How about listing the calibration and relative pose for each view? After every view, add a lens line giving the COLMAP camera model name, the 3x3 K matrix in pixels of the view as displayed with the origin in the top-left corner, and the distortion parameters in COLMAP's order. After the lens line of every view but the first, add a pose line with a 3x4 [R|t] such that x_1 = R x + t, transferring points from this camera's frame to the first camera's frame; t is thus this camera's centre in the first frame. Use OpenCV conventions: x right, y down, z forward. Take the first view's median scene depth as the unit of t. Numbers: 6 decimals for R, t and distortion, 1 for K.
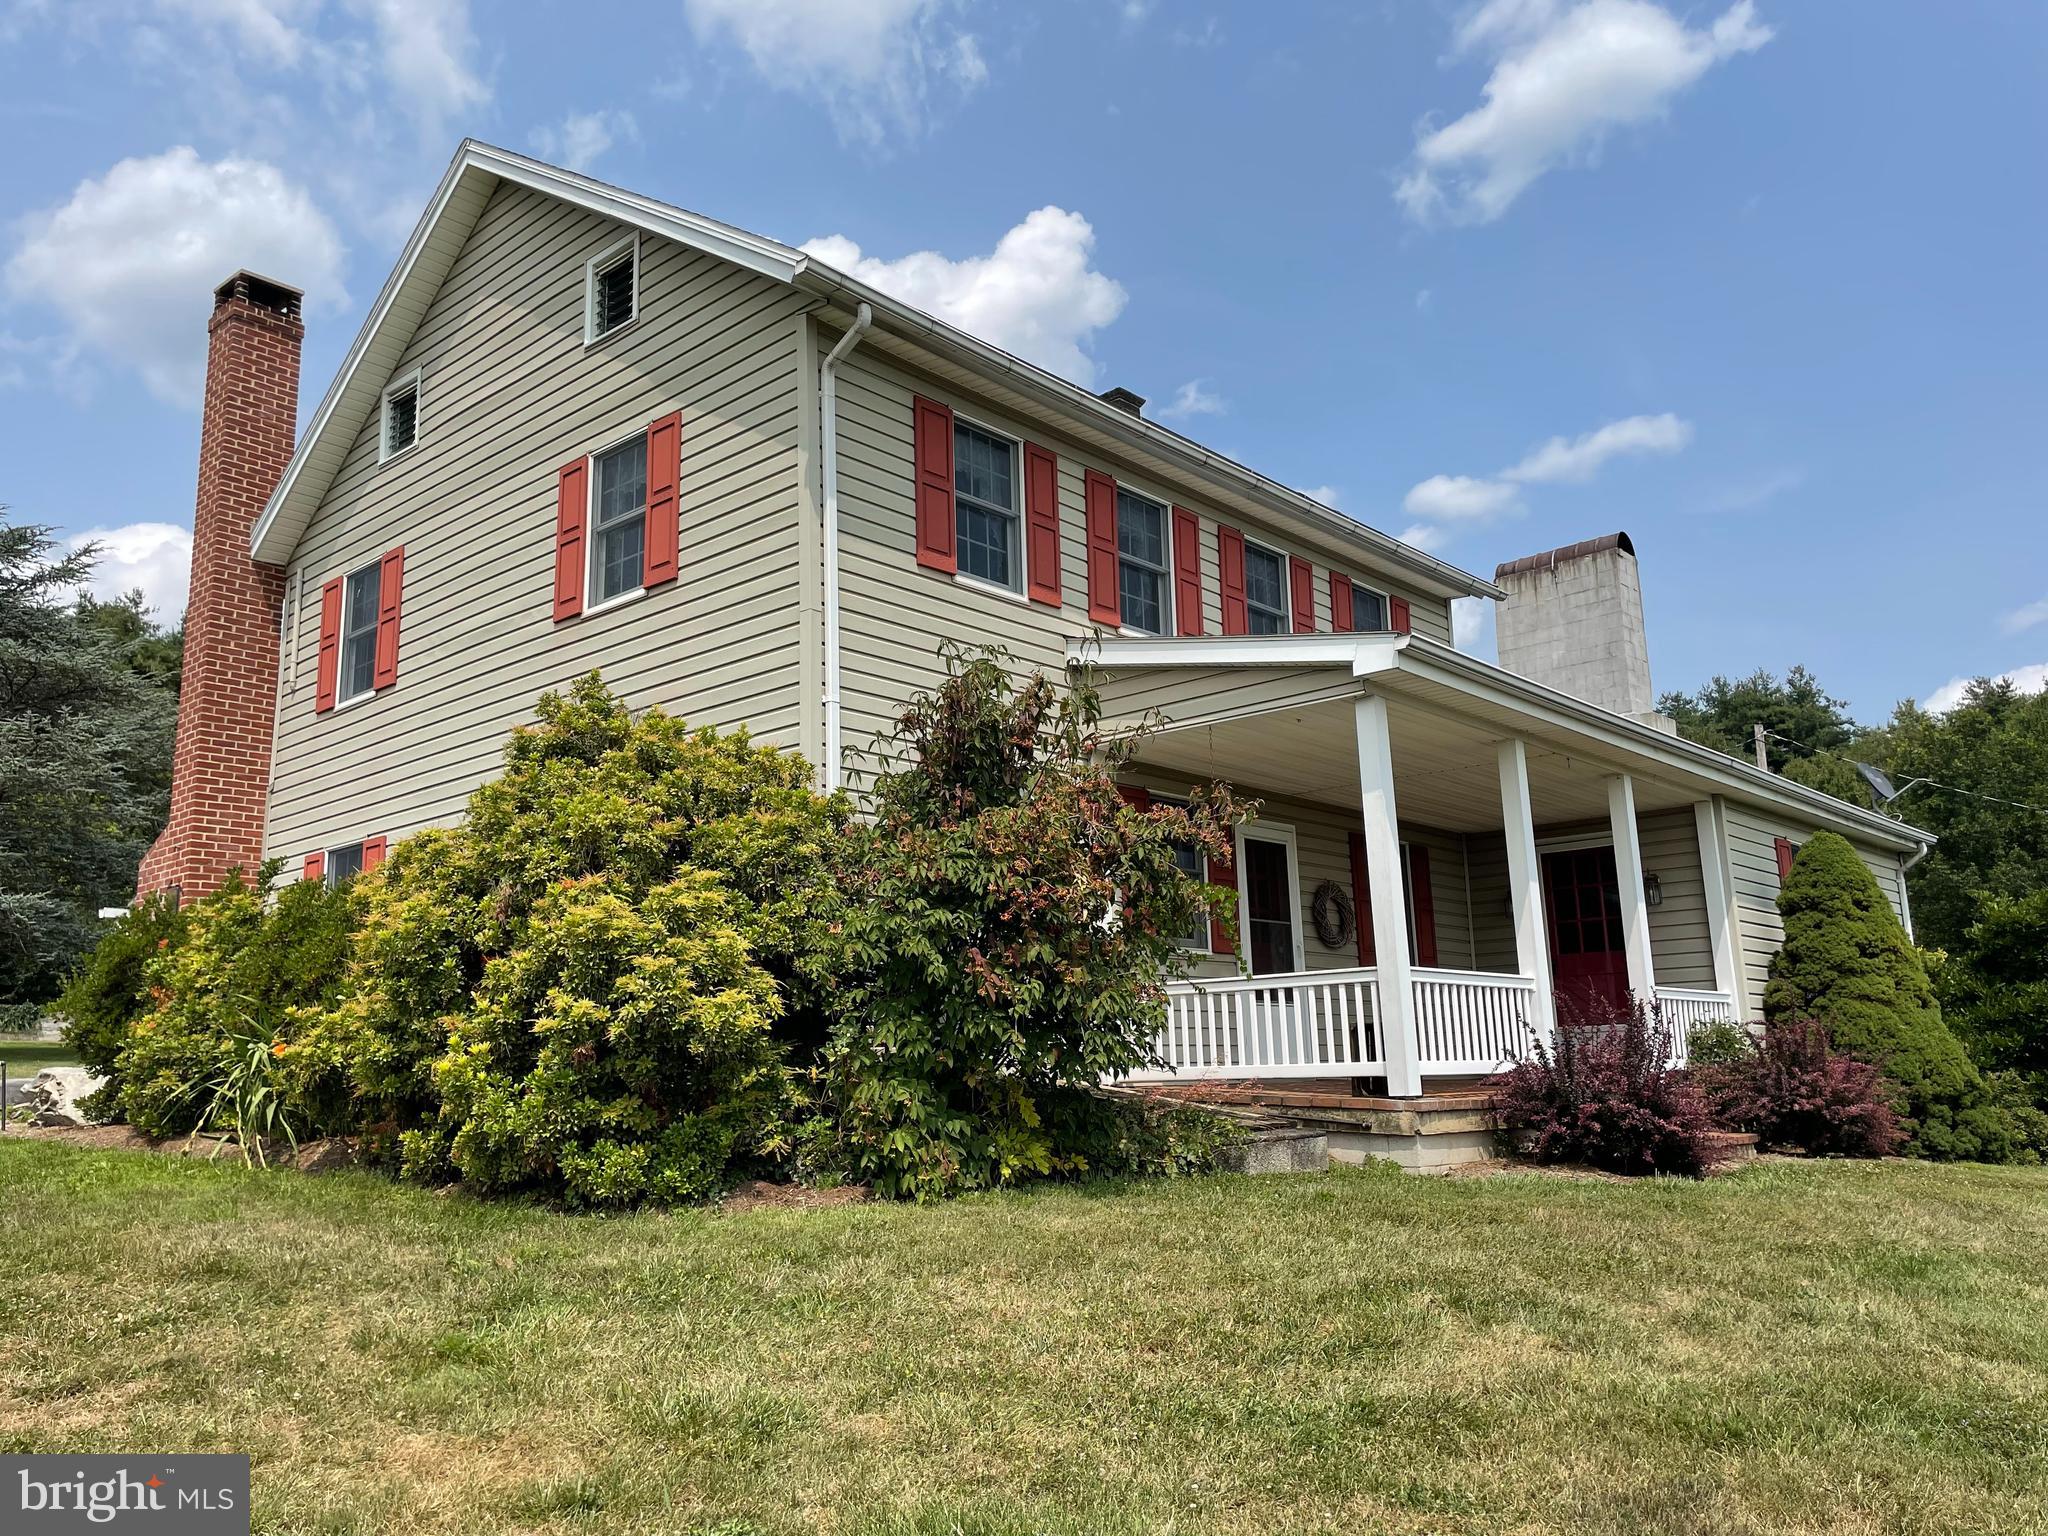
lens RADIAL K [[1546.9, 0, 1024.0], [0, 1546.9, 768.0], [0, 0, 1]] dist [0.041187, -0.001595]
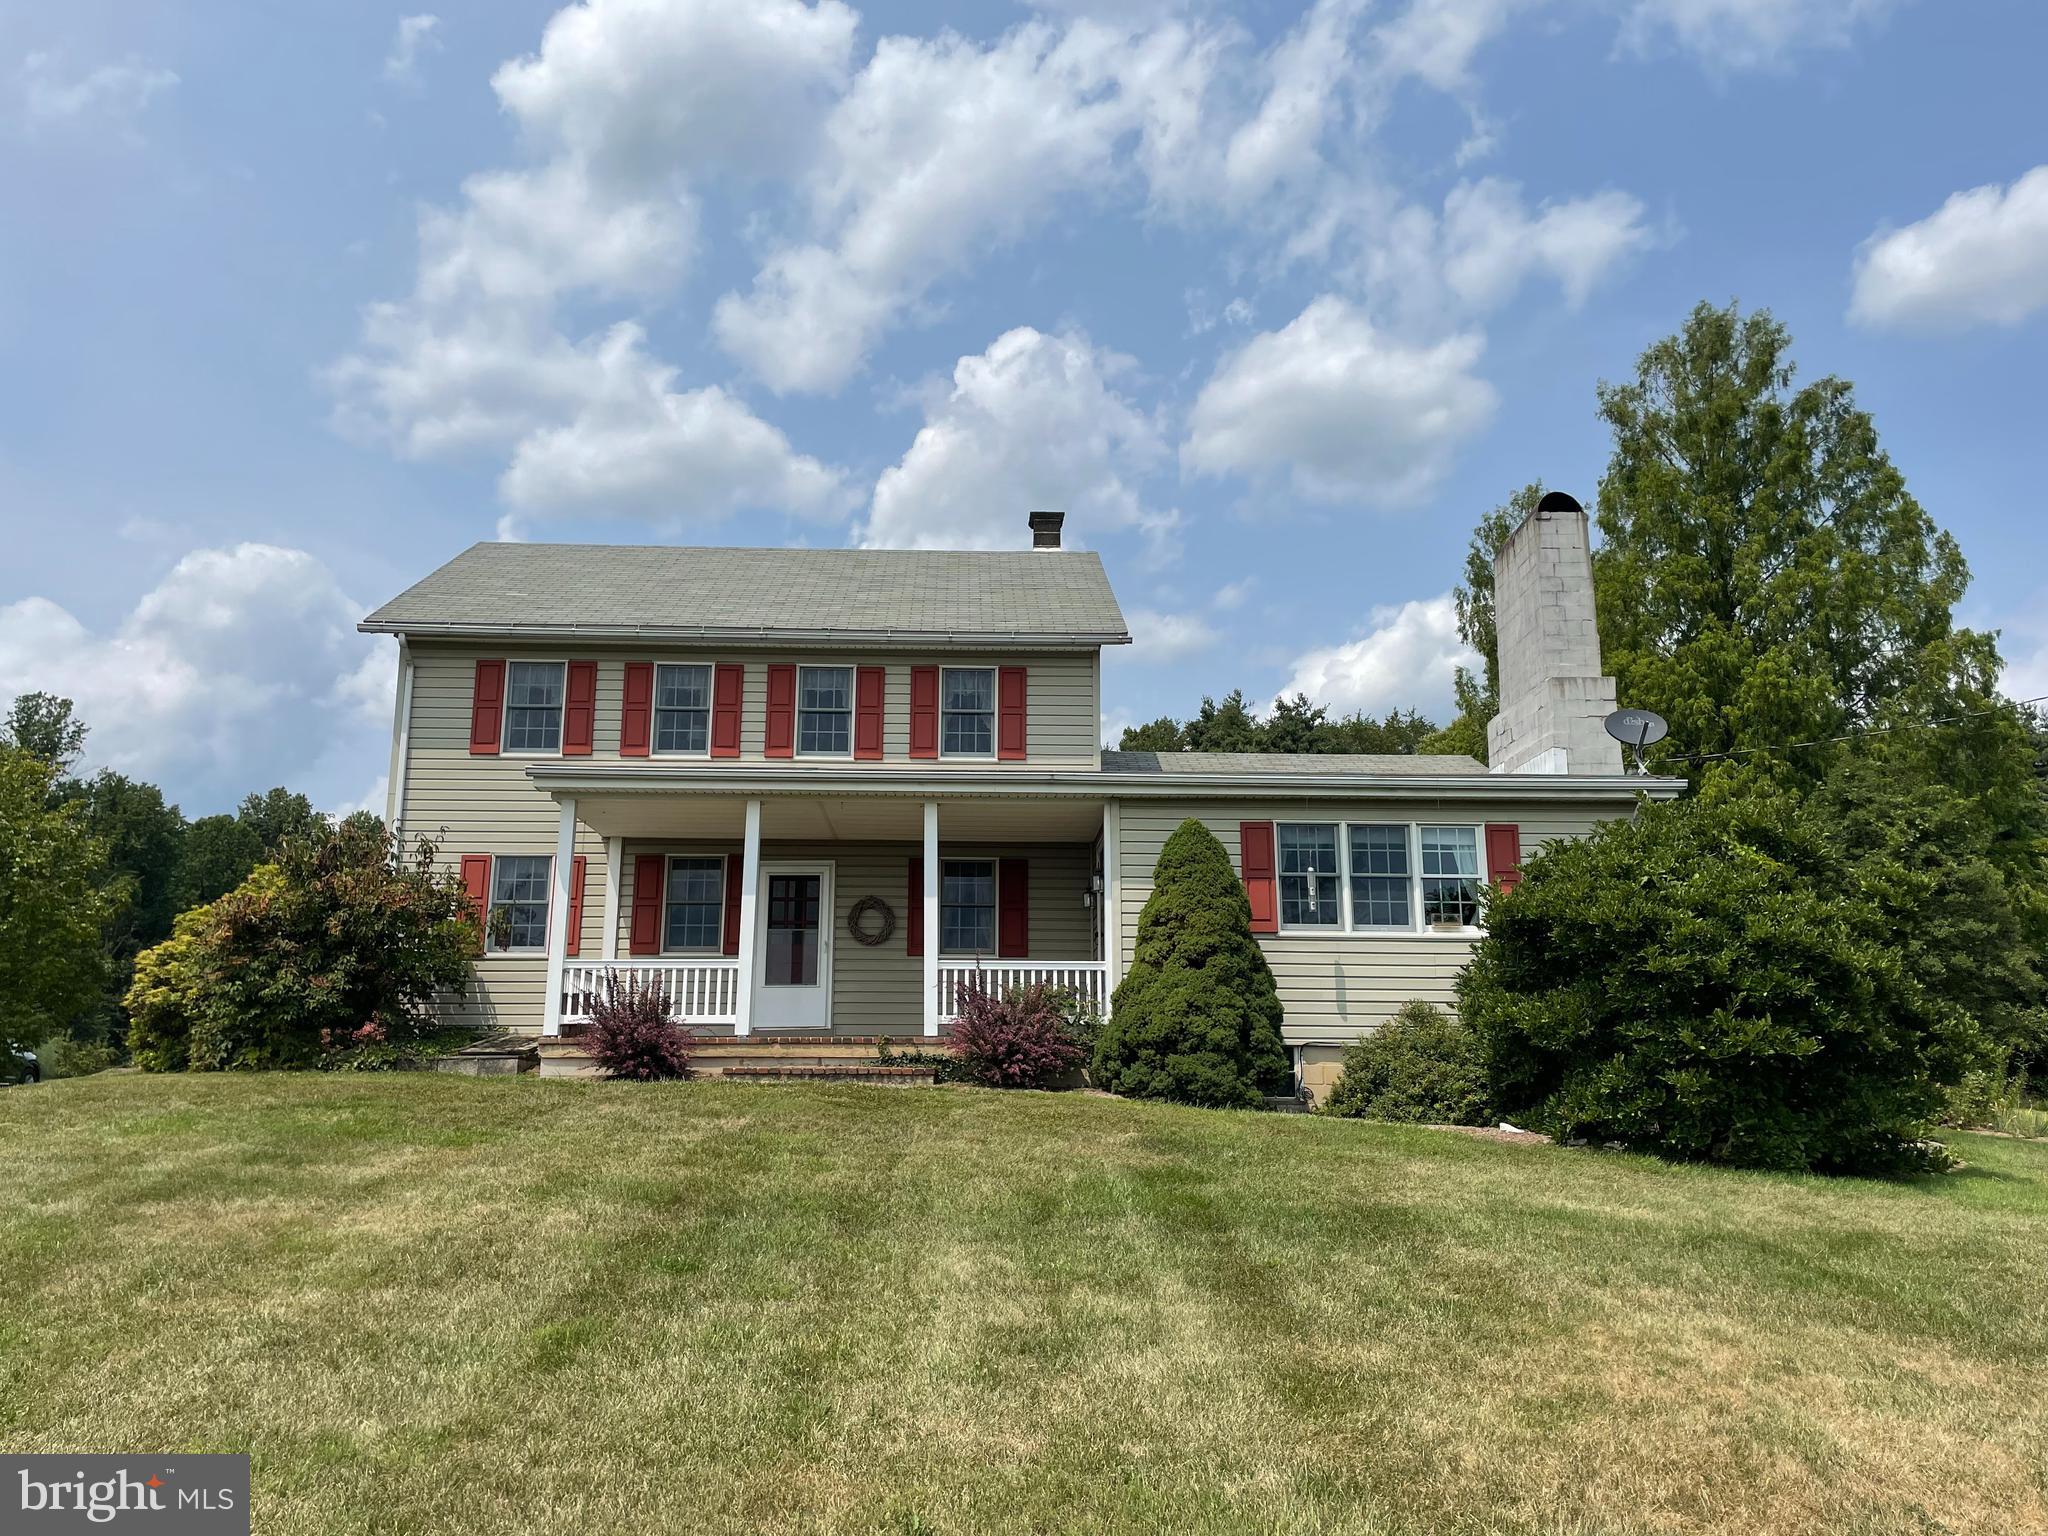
lens RADIAL K [[1546.9, 0, 1024.0], [0, 1546.9, 768.0], [0, 0, 1]] dist [0.041187, -0.001595]
pose [[0.695204, -0.132275, -0.706537, 1.303197], [0.119809, 0.990496, -0.067550, 0.069289], [0.708758, -0.037689, 0.704445, 0.120422]]
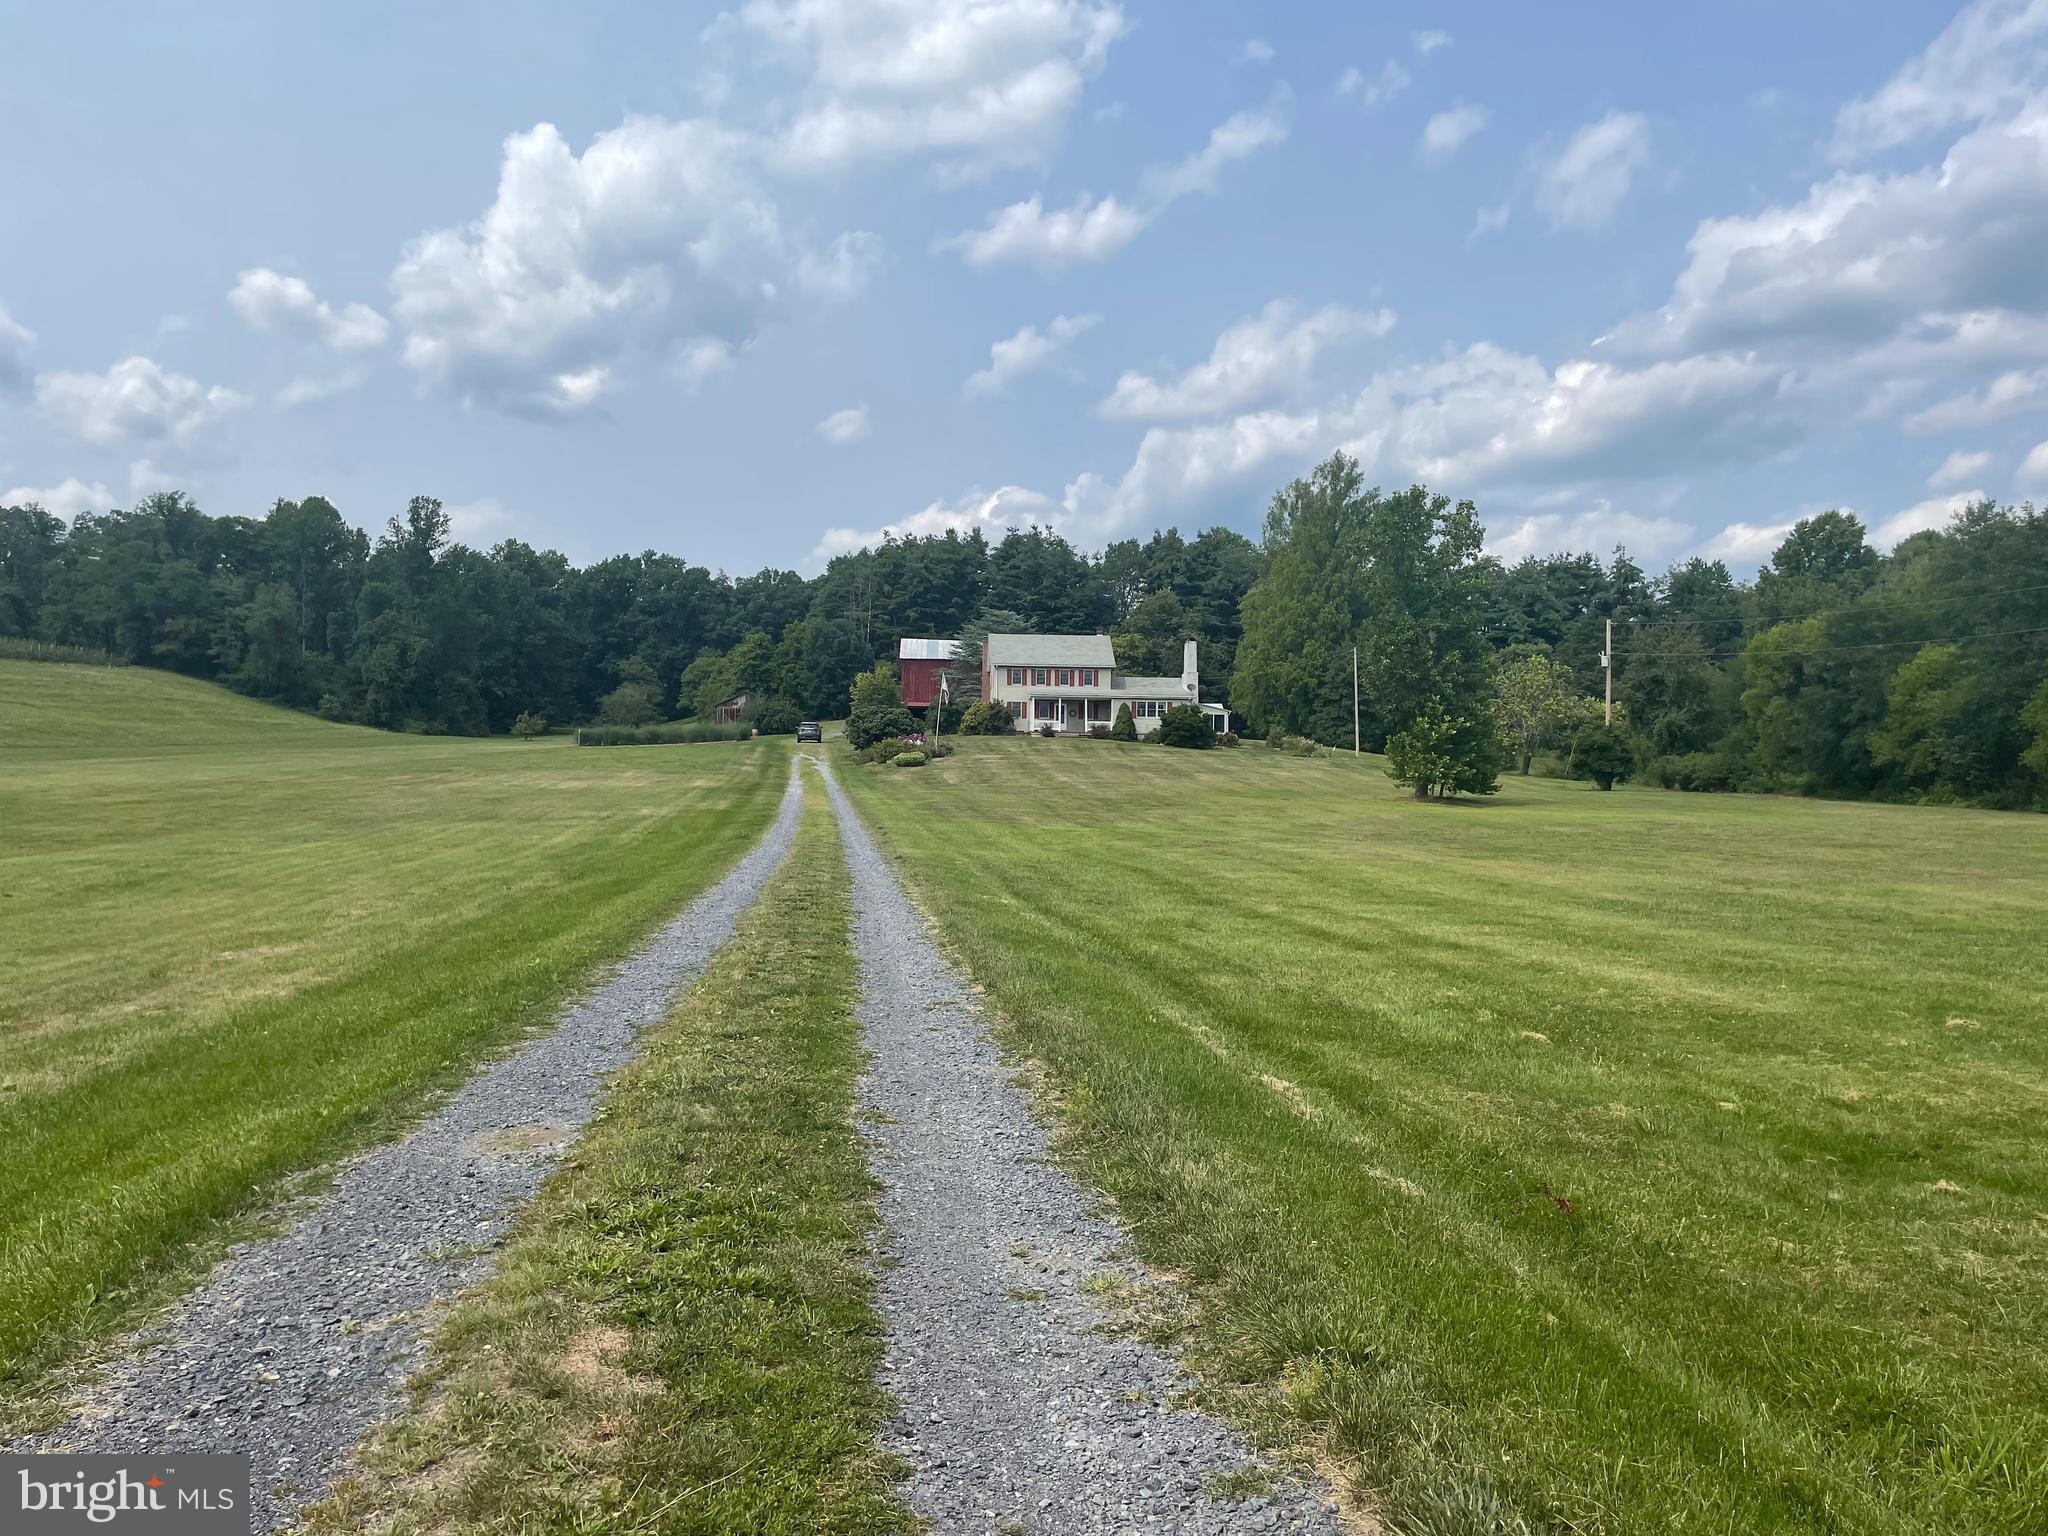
lens RADIAL K [[1546.9, 0, 1024.0], [0, 1546.9, 768.0], [0, 0, 1]] dist [0.041187, -0.001595]
pose [[0.708984, 0.025350, -0.704769, 6.349841], [0.103782, 0.984723, 0.139822, -0.886049], [0.697546, -0.172274, 0.695522, -5.523982]]
